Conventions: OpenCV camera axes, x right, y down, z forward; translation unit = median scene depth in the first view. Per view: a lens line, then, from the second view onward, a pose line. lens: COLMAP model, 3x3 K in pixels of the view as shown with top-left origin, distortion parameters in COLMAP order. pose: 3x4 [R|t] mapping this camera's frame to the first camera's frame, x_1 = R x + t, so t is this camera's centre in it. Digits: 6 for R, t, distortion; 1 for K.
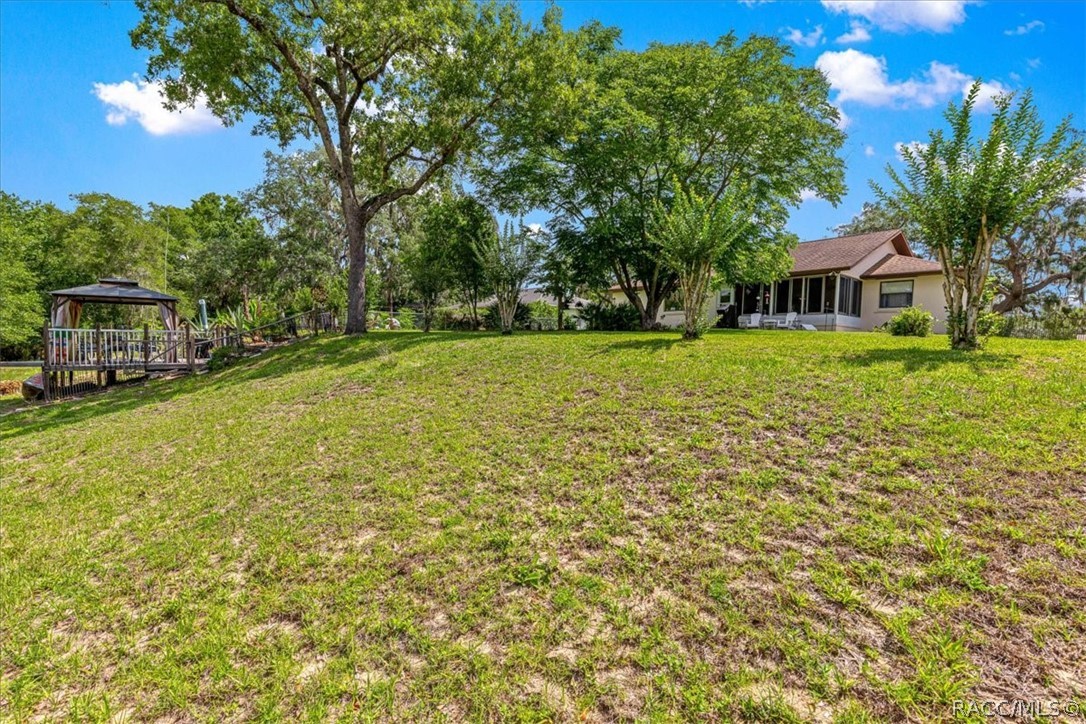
lens RADIAL K [[488.9, 0, 544.3], [0, 488.9, 367.2], [0, 0, 1]] dist [0.002541, -0.000088]
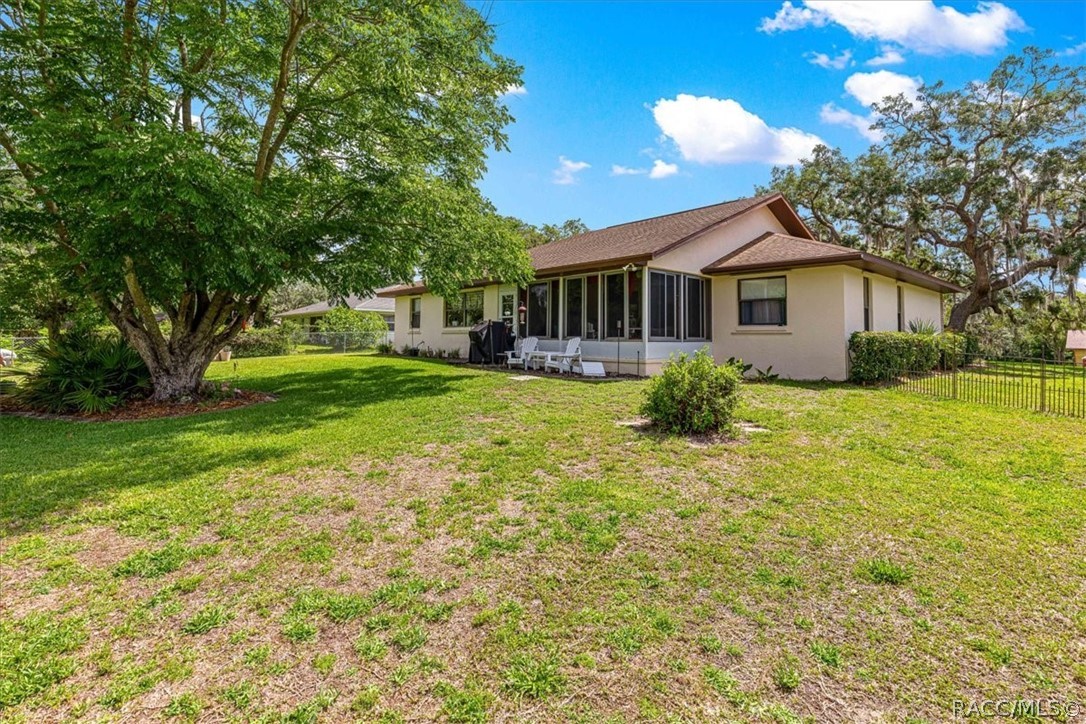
lens RADIAL K [[520.7, 0, 543.0], [0, 520.7, 310.7], [0, 0, 1]] dist [0.001551, 0.000206]
pose [[0.998938, -0.018320, 0.042283, 0.336217], [0.022583, 0.994461, -0.102653, -0.062794], [-0.040168, 0.103499, 0.993818, 0.320003]]
